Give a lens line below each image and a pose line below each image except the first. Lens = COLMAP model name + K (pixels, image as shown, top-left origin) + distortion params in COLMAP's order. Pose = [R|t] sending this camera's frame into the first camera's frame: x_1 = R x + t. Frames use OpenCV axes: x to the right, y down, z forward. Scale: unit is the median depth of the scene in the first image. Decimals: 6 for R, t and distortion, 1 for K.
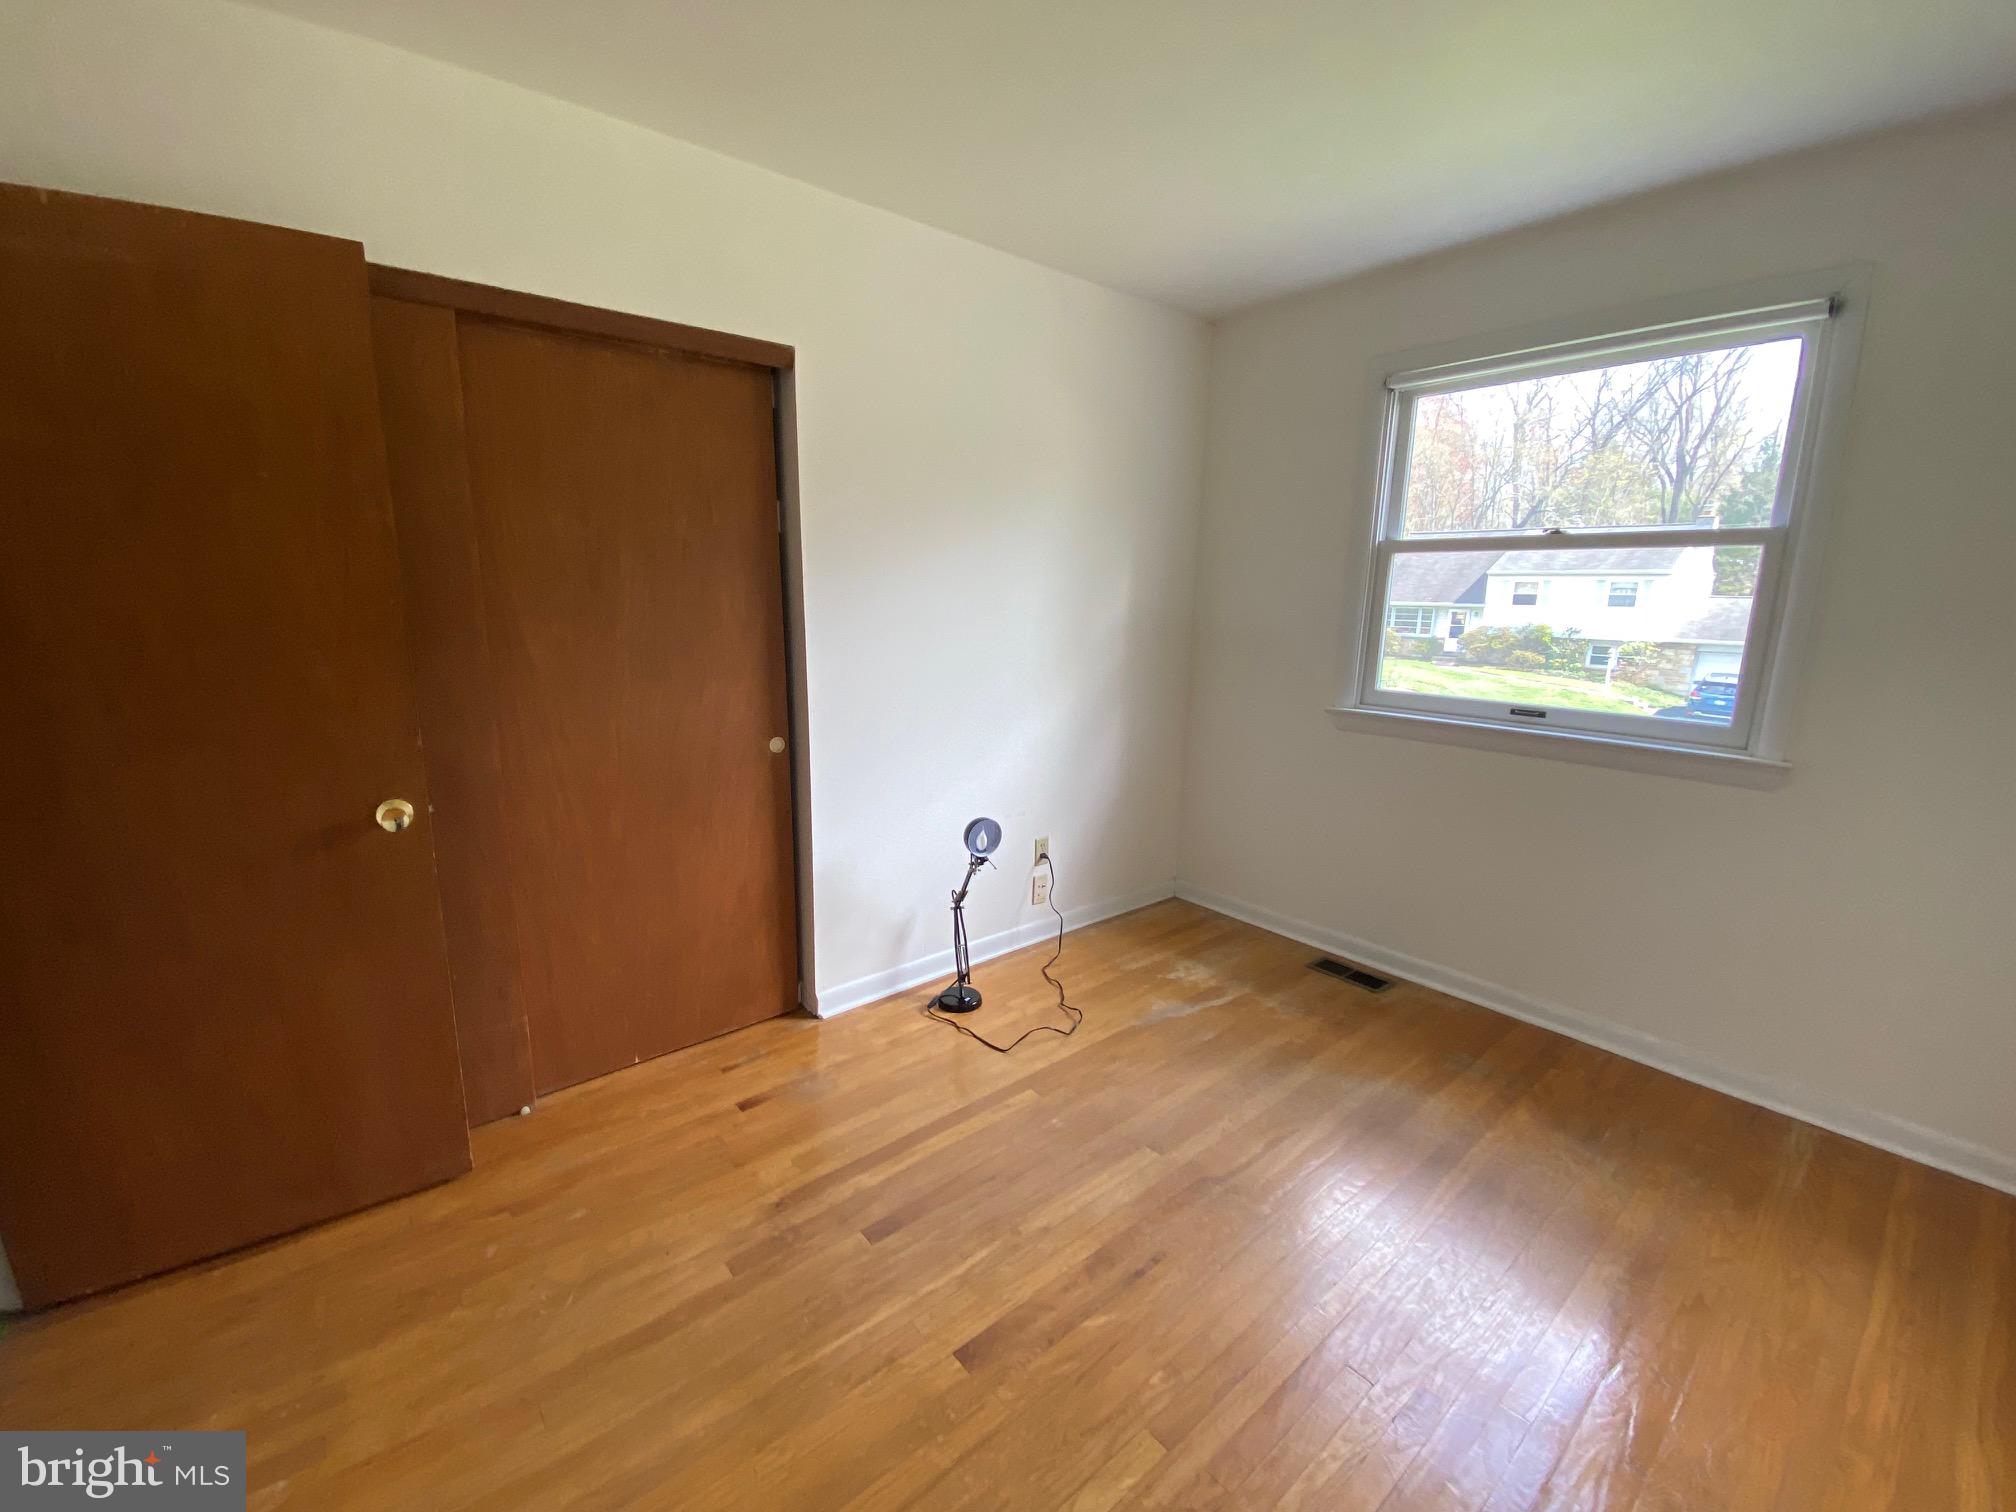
lens RADIAL K [[820.0, 0, 991.5], [0, 820.0, 762.4], [0, 0, 1]] dist [0.034398, -0.027492]
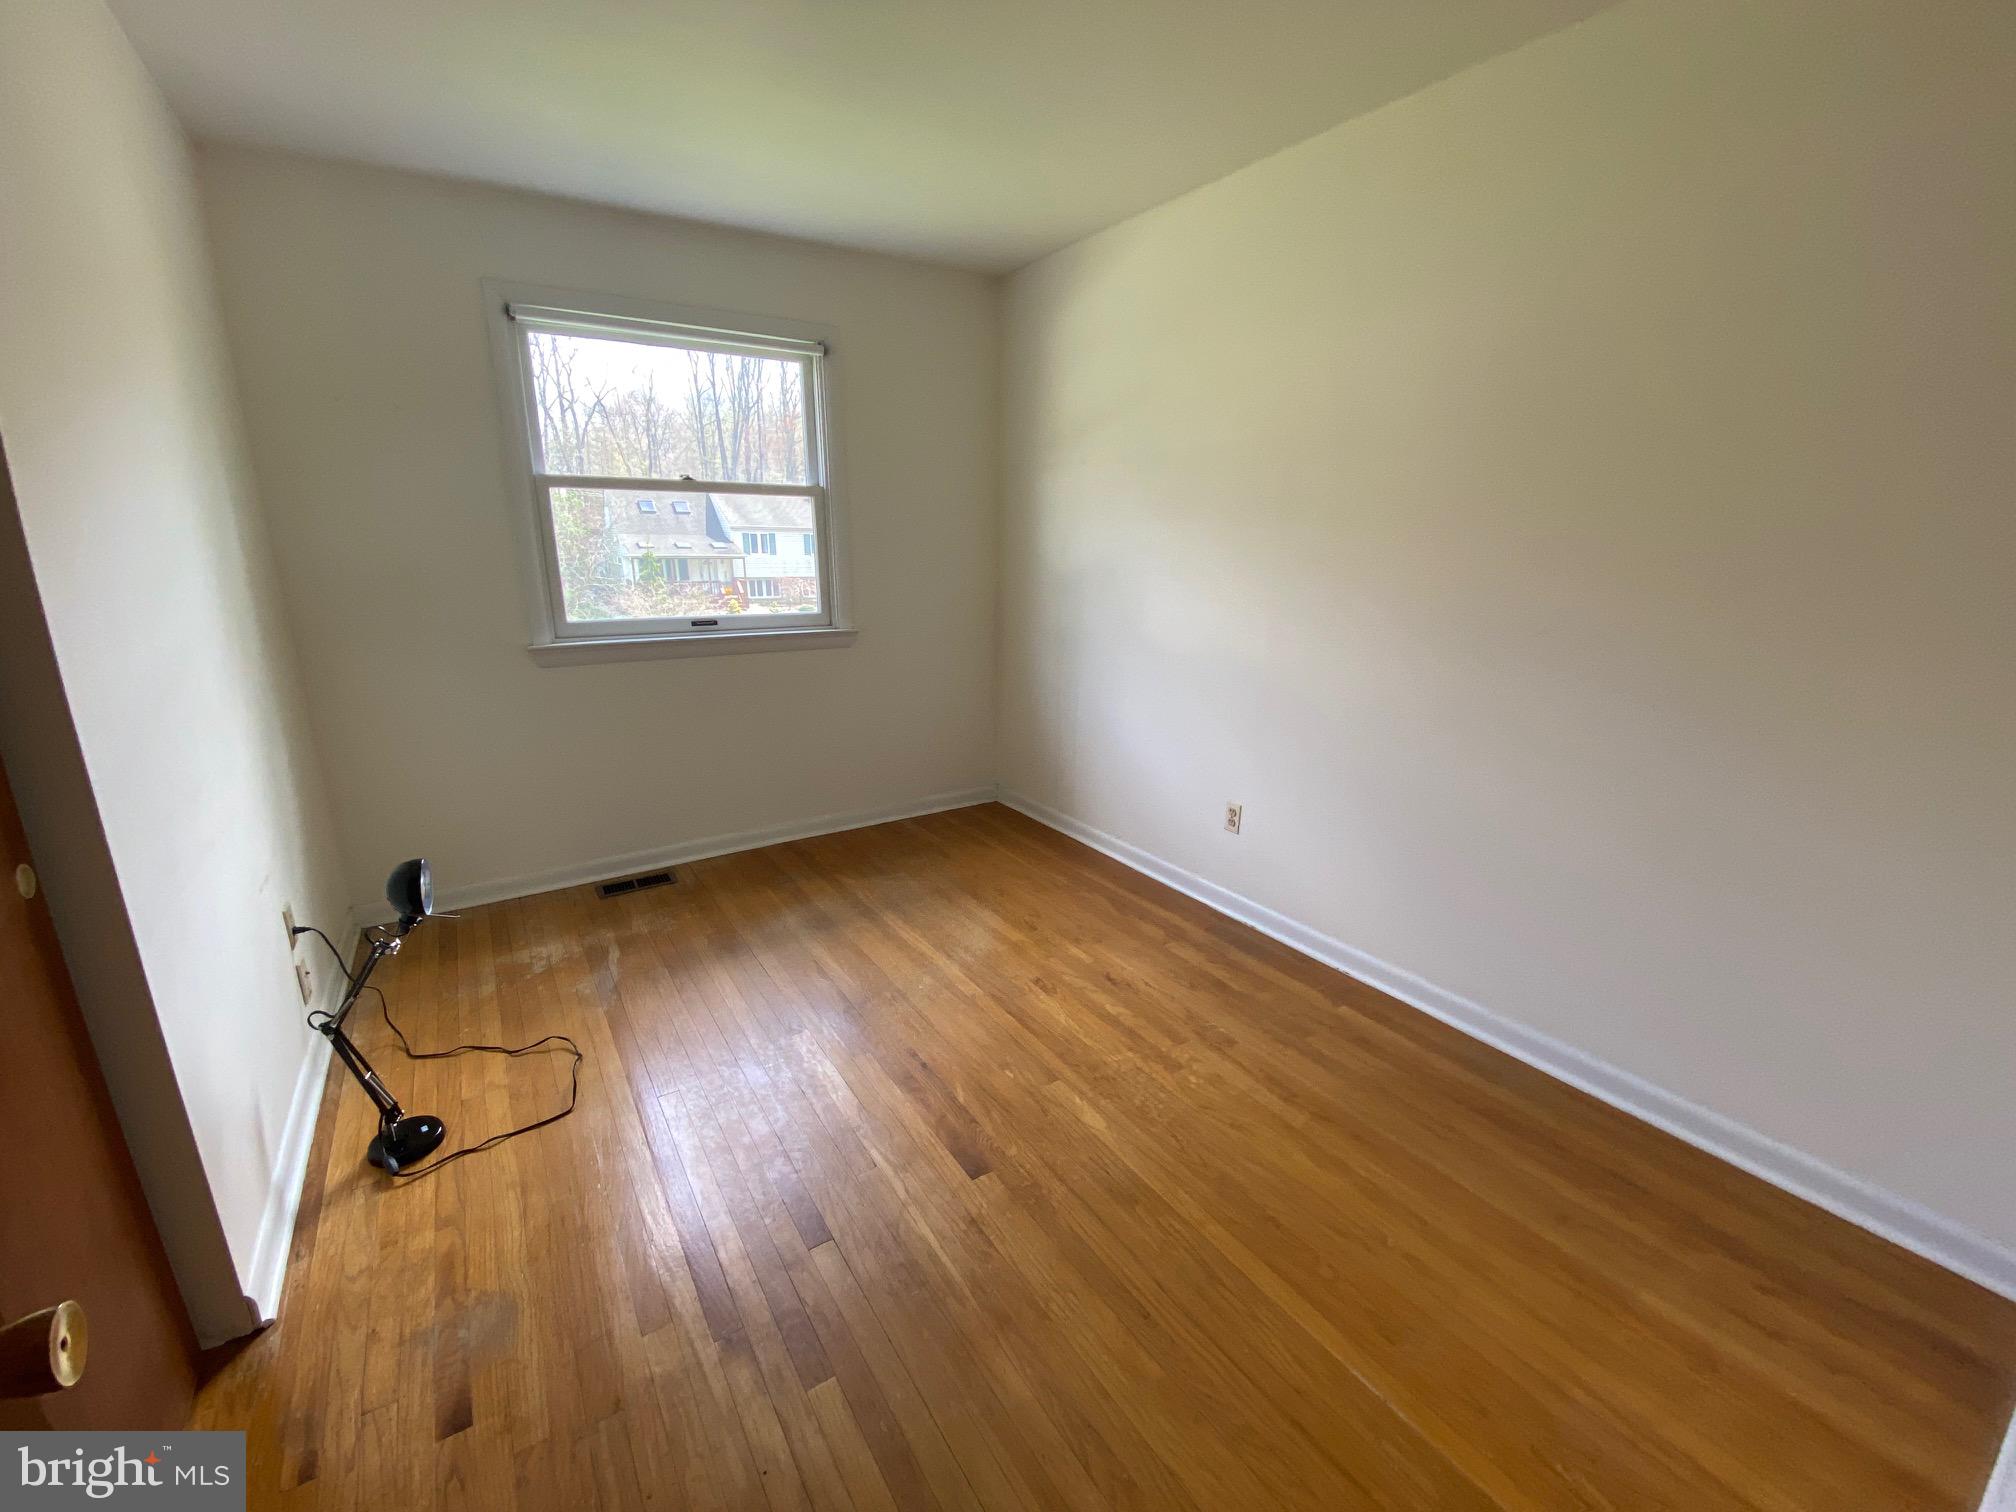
lens RADIAL K [[820.0, 0, 991.5], [0, 820.0, 762.4], [0, 0, 1]] dist [0.034398, -0.027492]
pose [[0.106309, -0.269111, 0.957224, -0.584781], [0.203808, 0.948137, 0.243922, -0.074906], [-0.973222, 0.169159, 0.155643, 0.402039]]
